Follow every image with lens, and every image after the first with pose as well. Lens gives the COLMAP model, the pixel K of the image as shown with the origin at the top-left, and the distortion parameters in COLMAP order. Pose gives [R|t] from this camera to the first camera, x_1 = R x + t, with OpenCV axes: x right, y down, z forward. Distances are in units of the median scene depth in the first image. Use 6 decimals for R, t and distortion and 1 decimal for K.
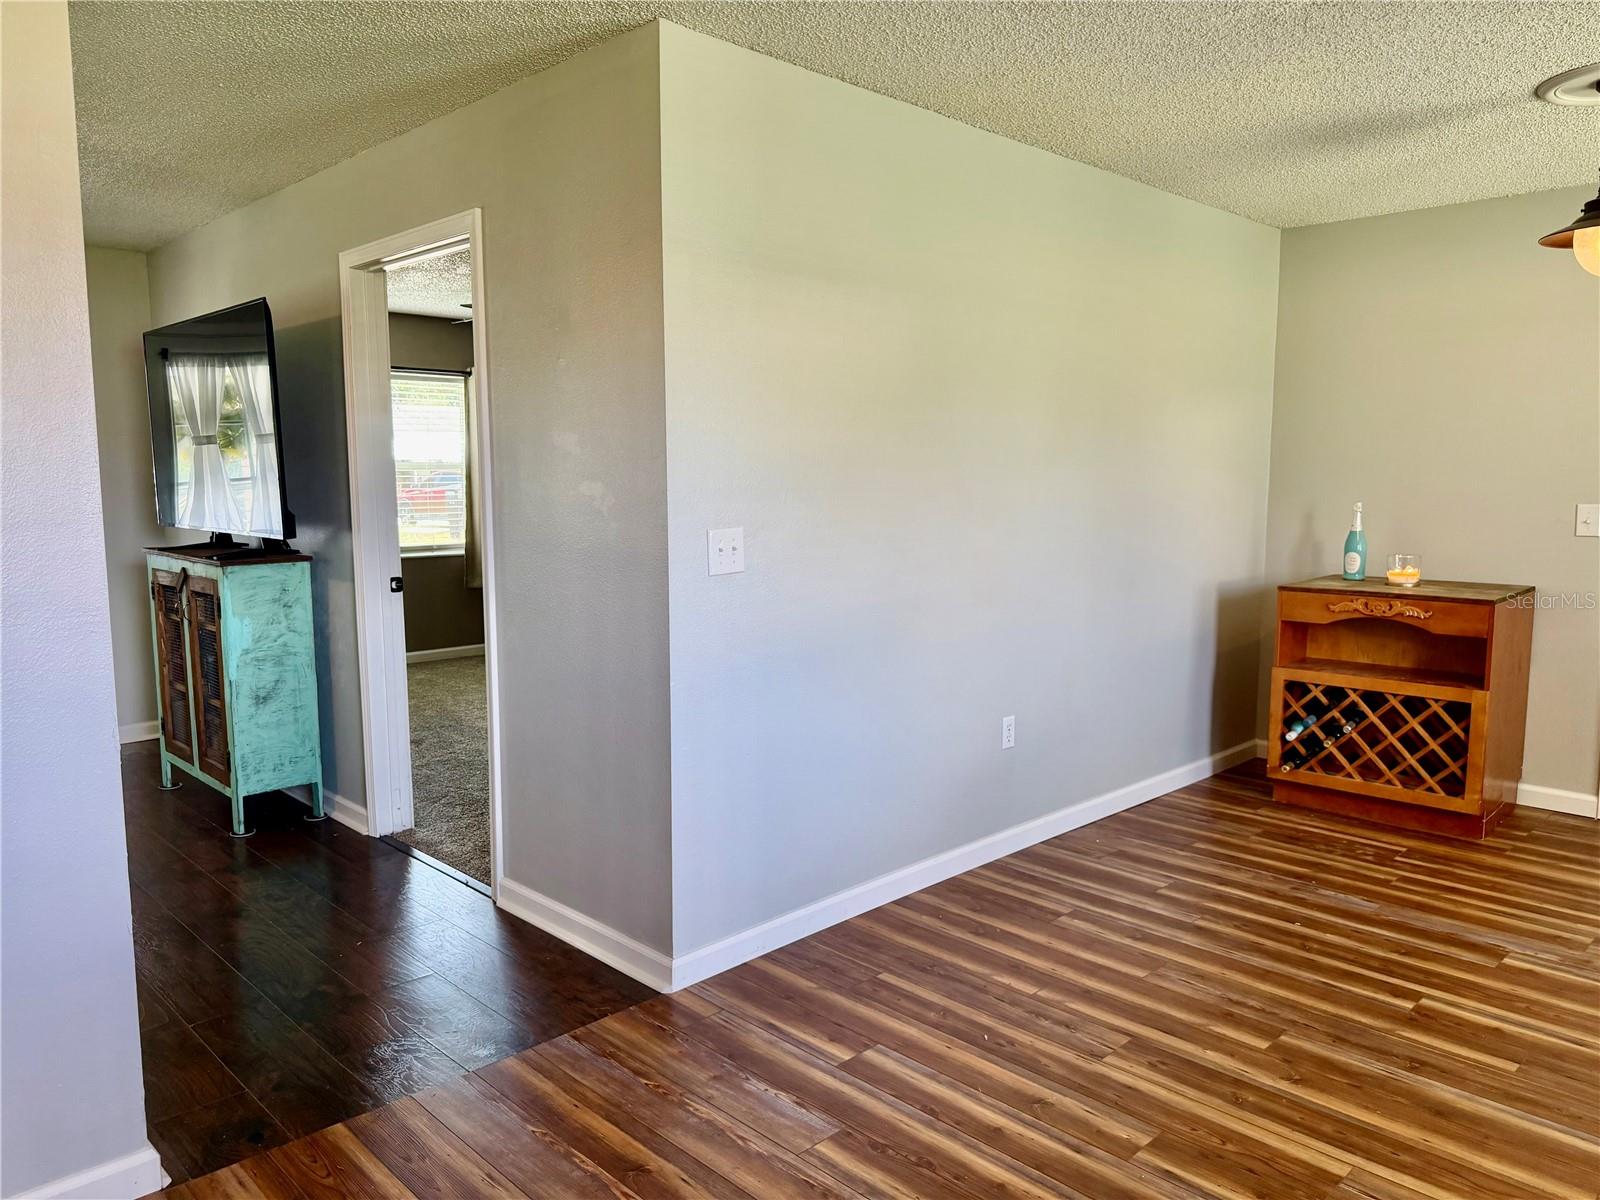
lens RADIAL K [[1121.8, 0, 810.6], [0, 1121.8, 619.3], [0, 0, 1]] dist [0.000034, -0.000253]
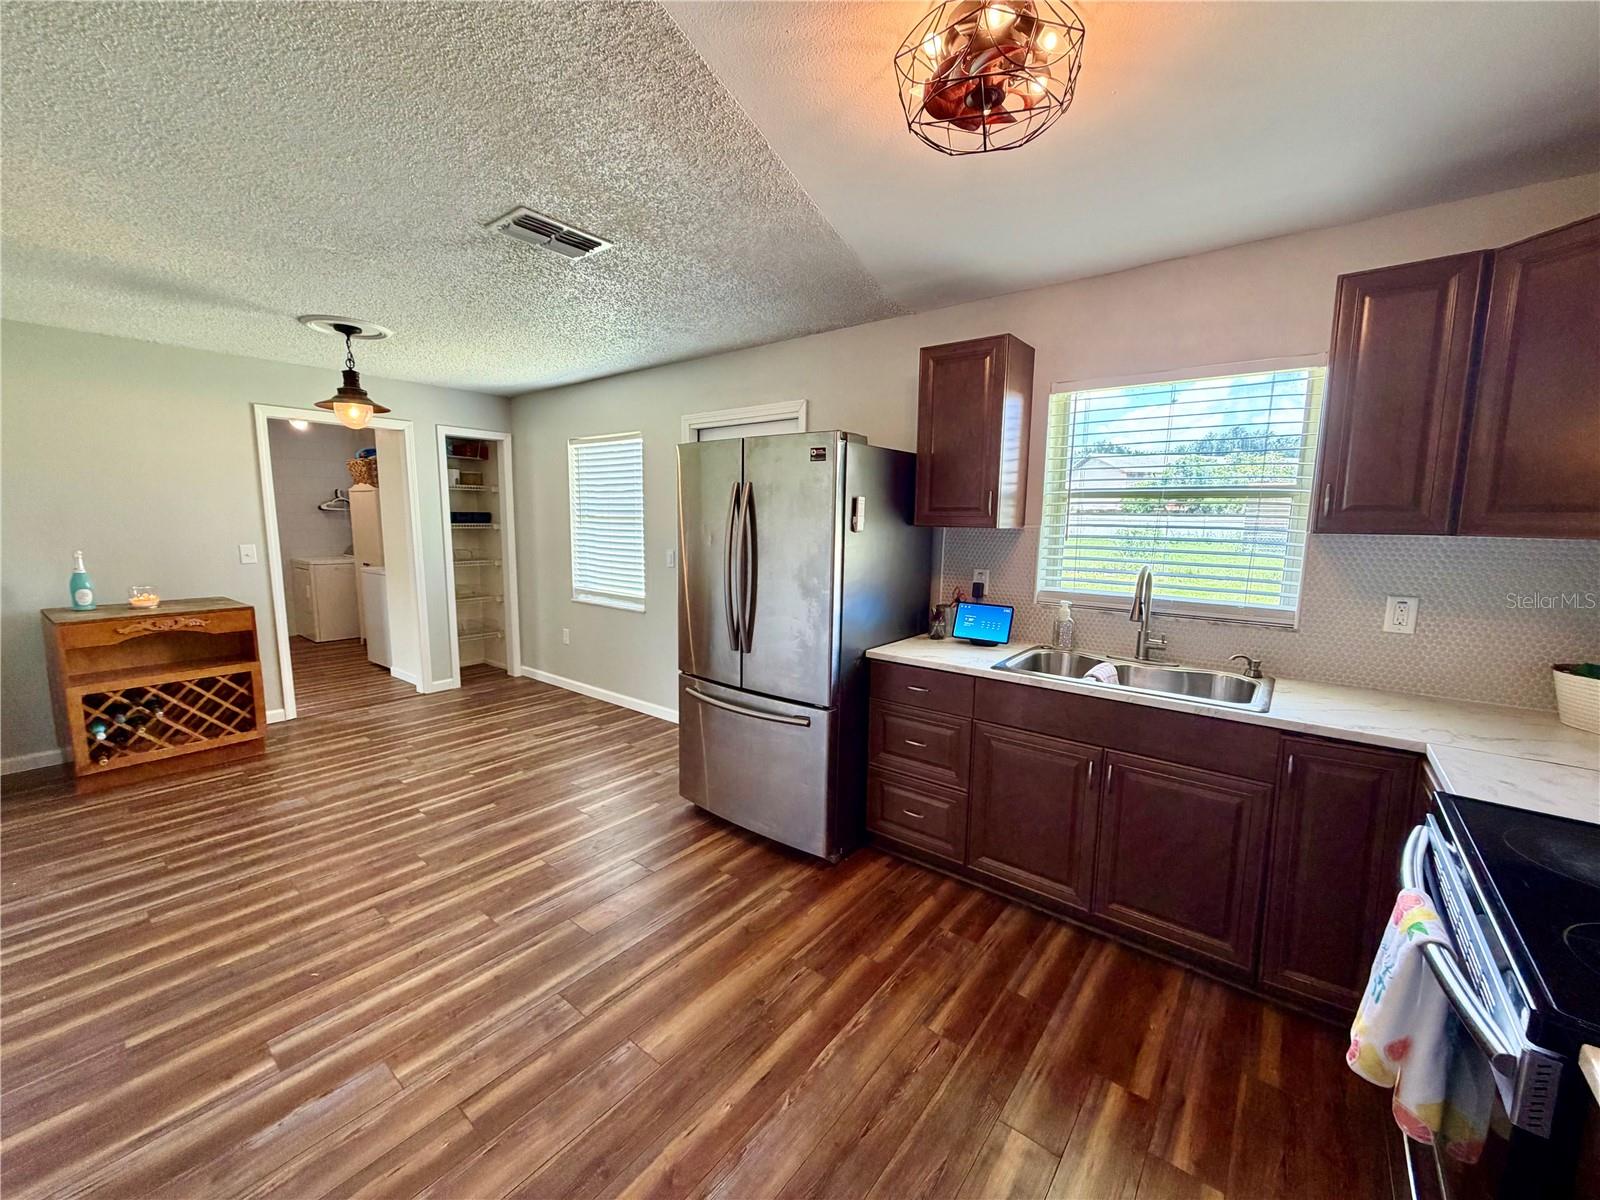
lens RADIAL K [[641.9, 0, 774.0], [0, 641.9, 597.7], [0, 0, 1]] dist [0.000819, 0.000287]
pose [[-0.083161, -0.127440, 0.988354, -0.497879], [0.121572, 0.983084, 0.136990, -0.085472], [-0.989093, 0.131548, -0.066261, 0.399147]]
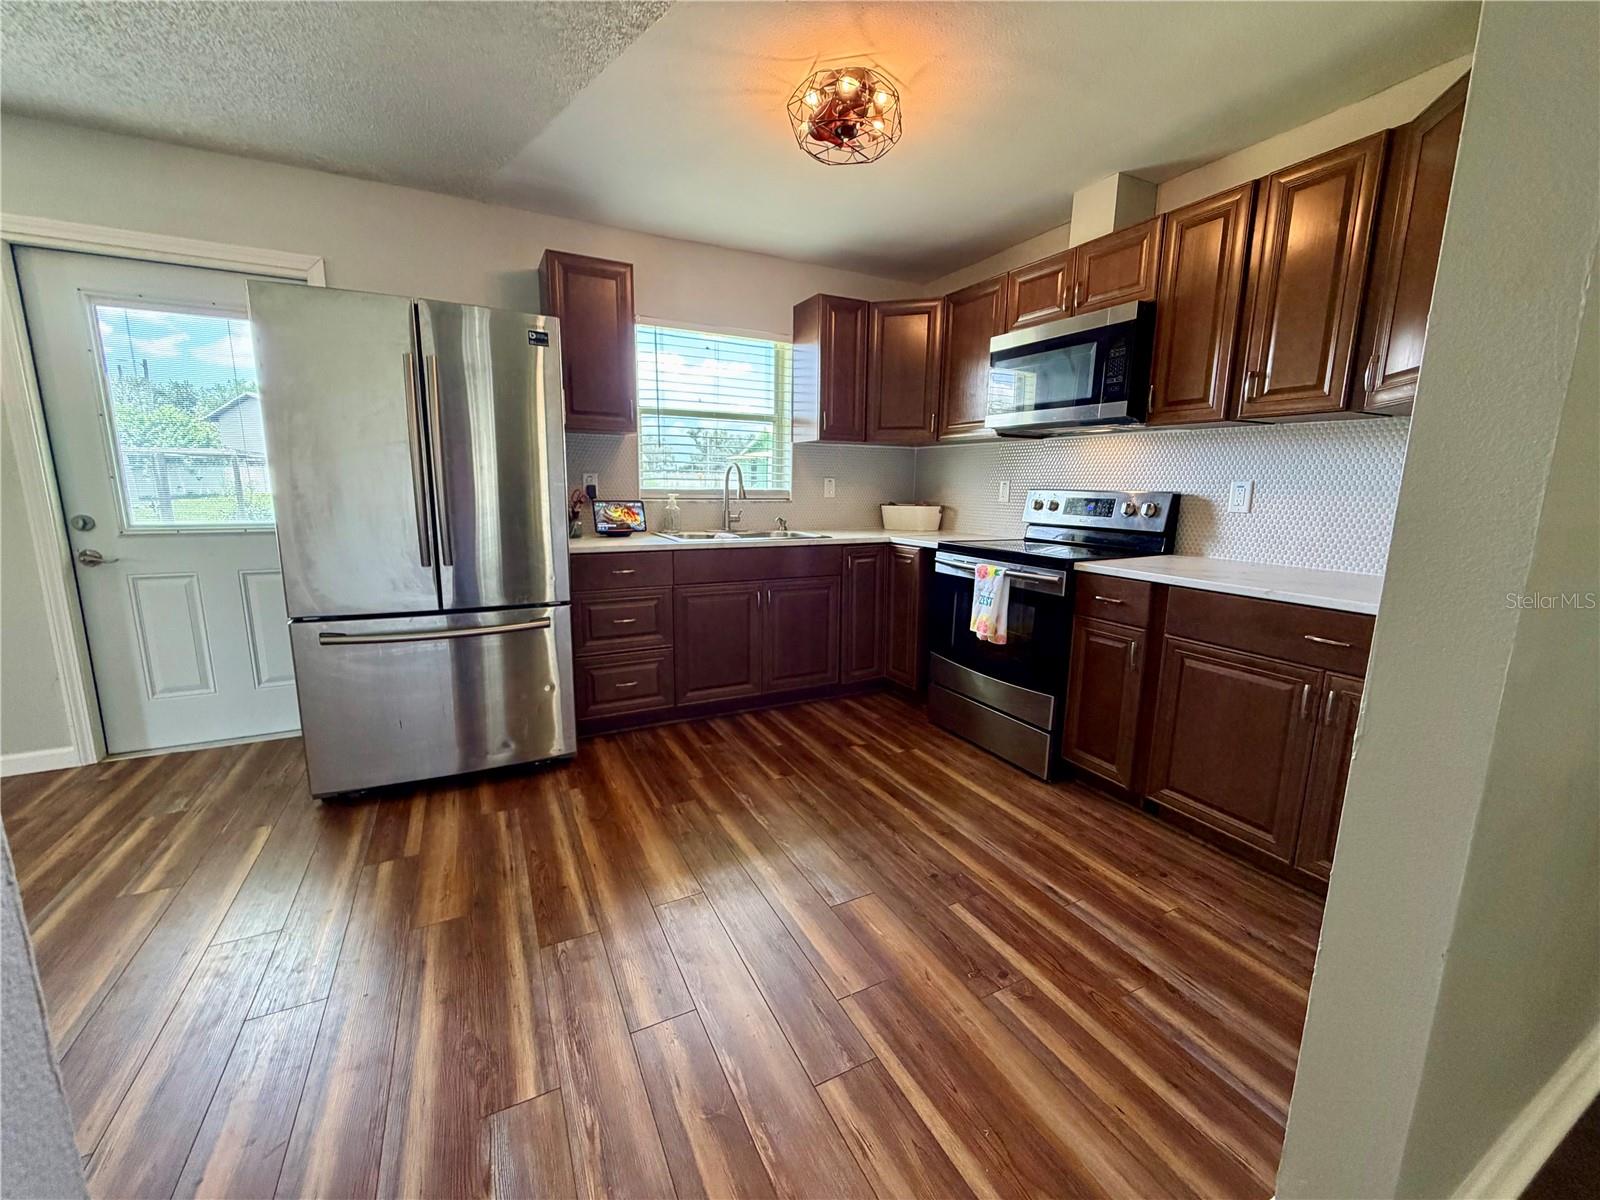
lens RADIAL K [[669.6, 0, 796.5], [0, 669.6, 603.4], [0, 0, 1]] dist [-0.001336, -0.000064]
pose [[-0.950099, -0.066324, 0.304816, -0.258730], [0.029066, 0.954064, 0.298191, -0.072409], [-0.310591, 0.292171, -0.904527, 0.961548]]
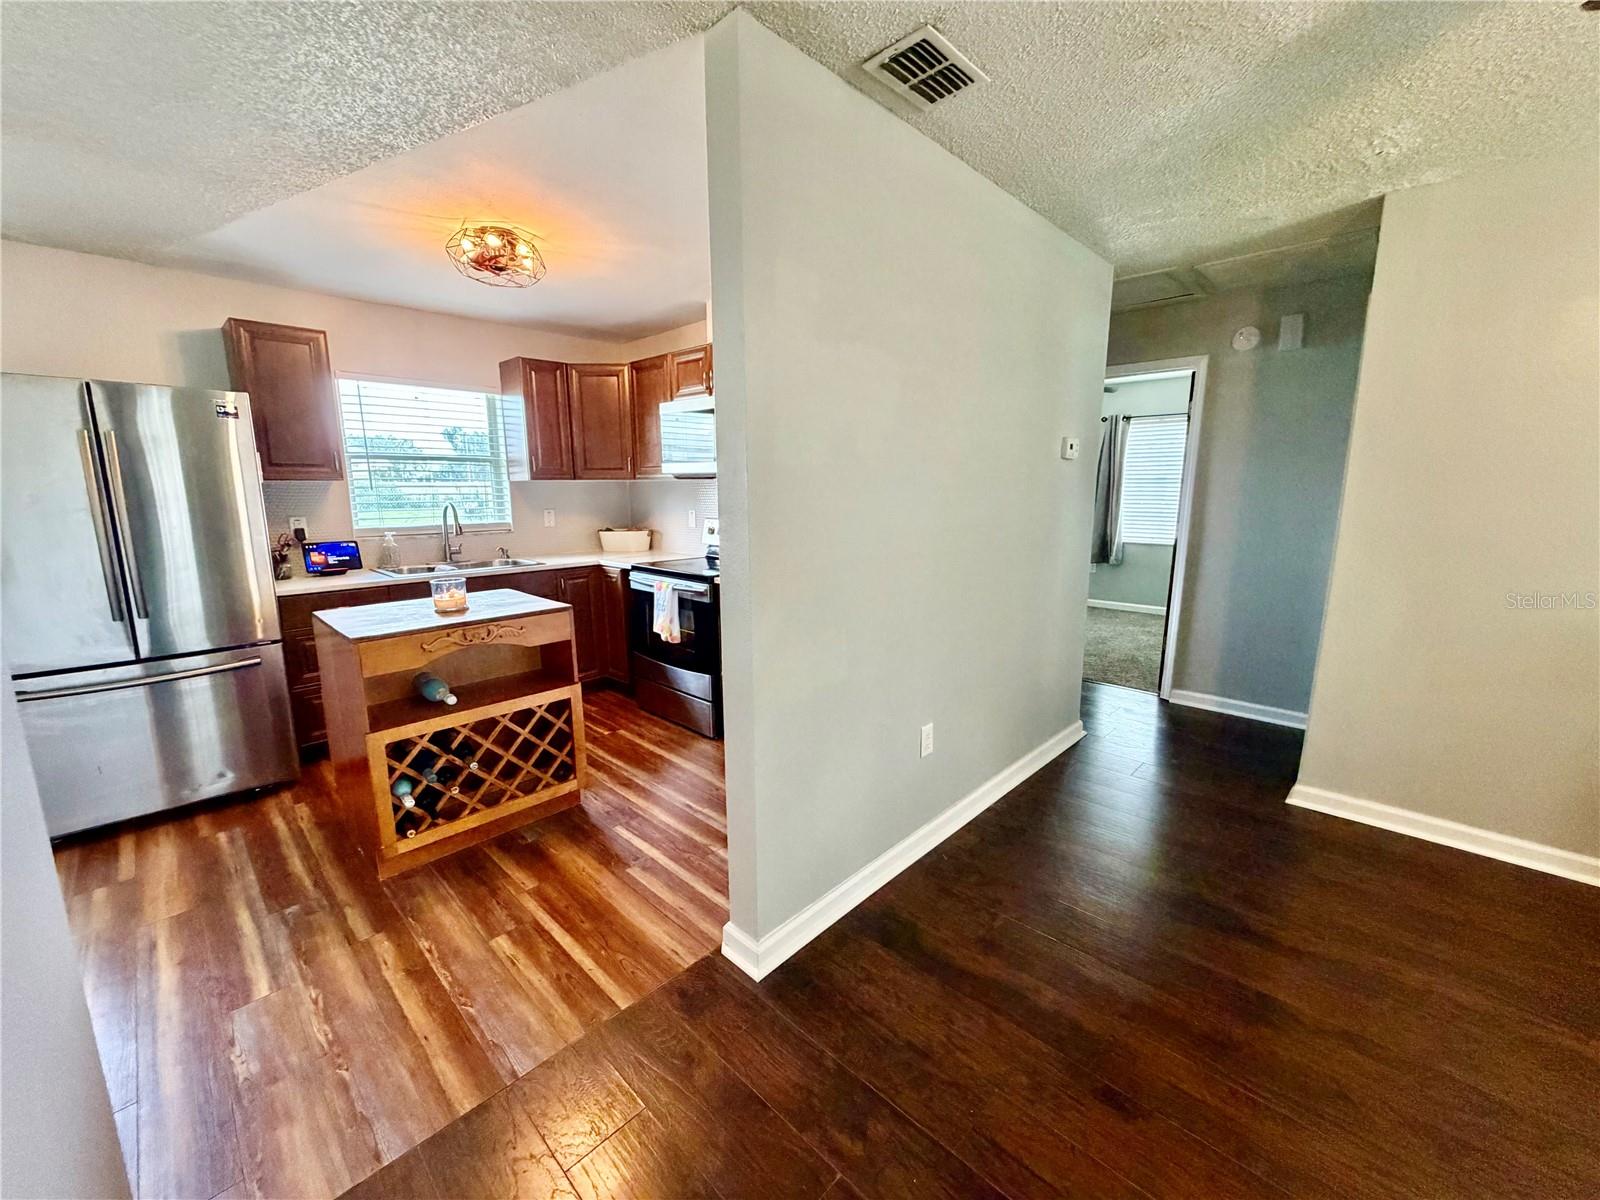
lens RADIAL K [[675.3, 0, 822.4], [0, 675.3, 600.6], [0, 0, 1]] dist [-0.000061, -0.000198]
pose [[-0.999701, 0.010660, -0.021998, -0.476650], [0.003599, 0.954273, 0.298915, -0.167731], [0.024179, 0.298747, -0.954026, 1.201414]]
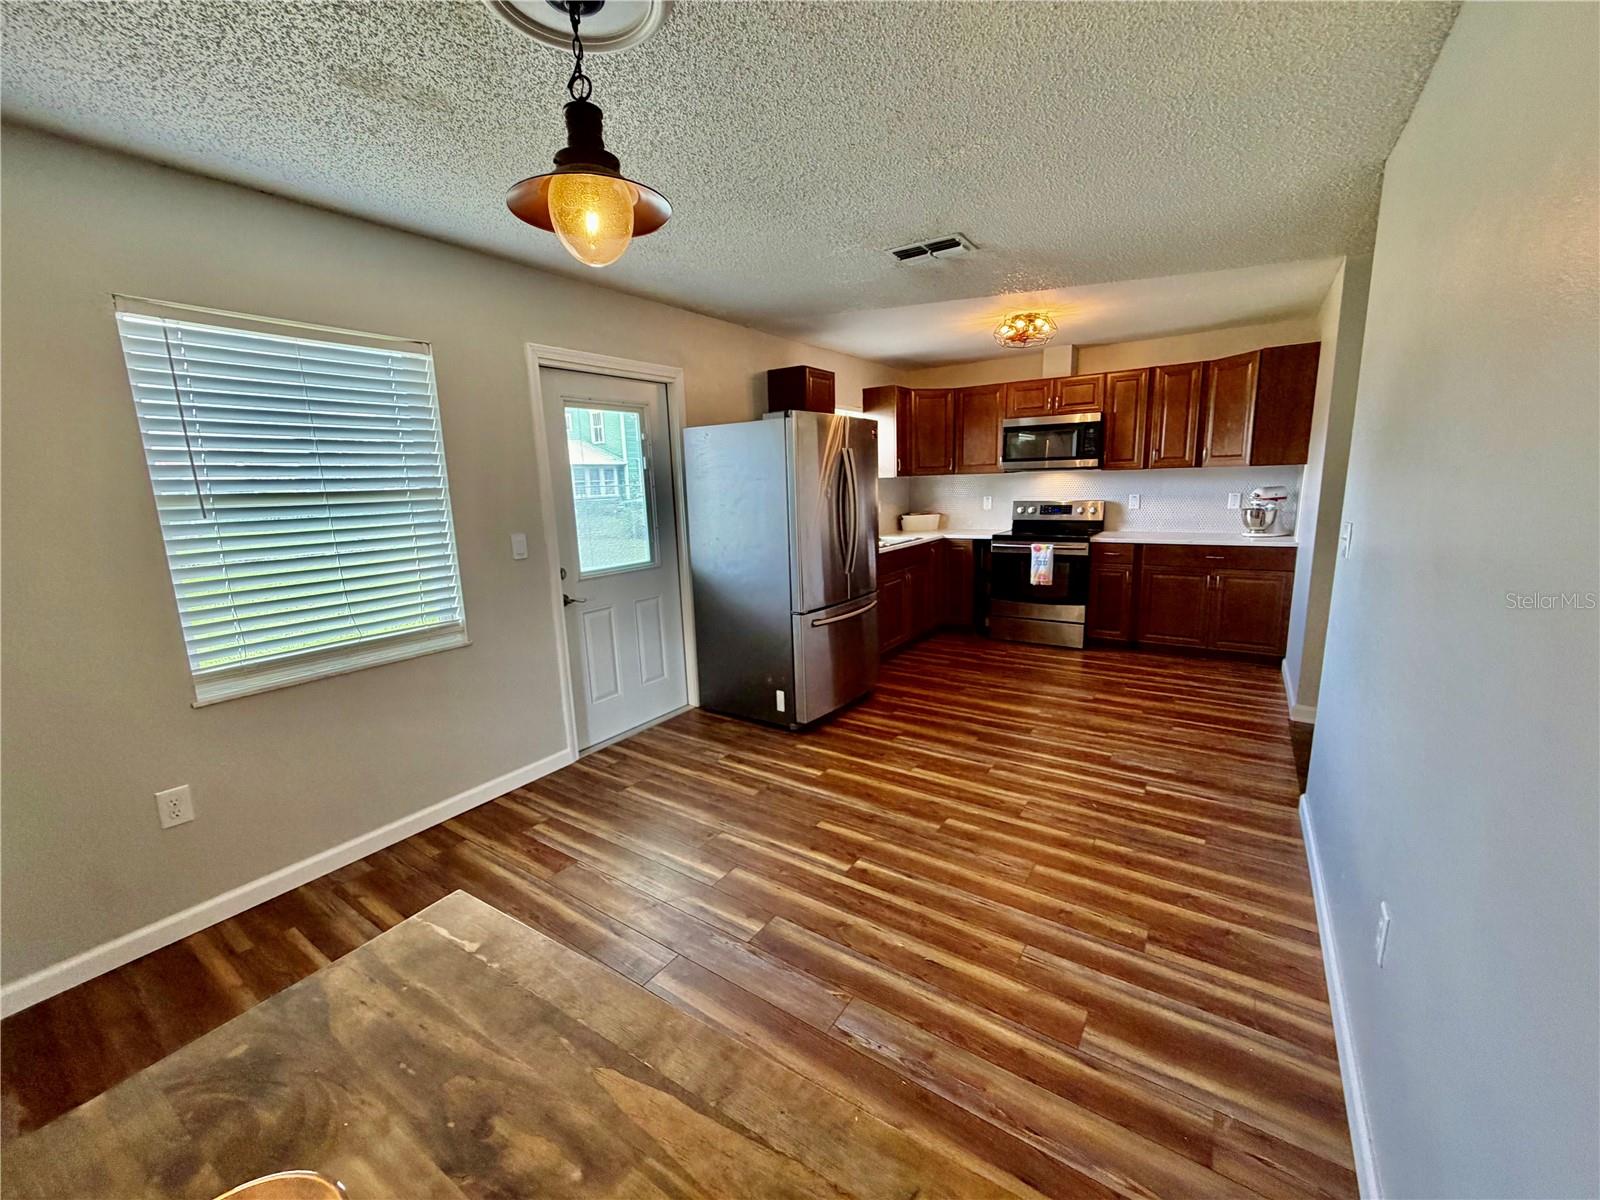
lens RADIAL K [[684.7, 0, 798.5], [0, 684.7, 610.4], [0, 0, 1]] dist [-0.001037, -0.000105]
pose [[-0.977915, 0.071311, -0.196464, 0.702454], [0.006388, 0.949752, 0.312939, -0.231691], [0.208908, 0.304772, -0.929232, 1.578715]]
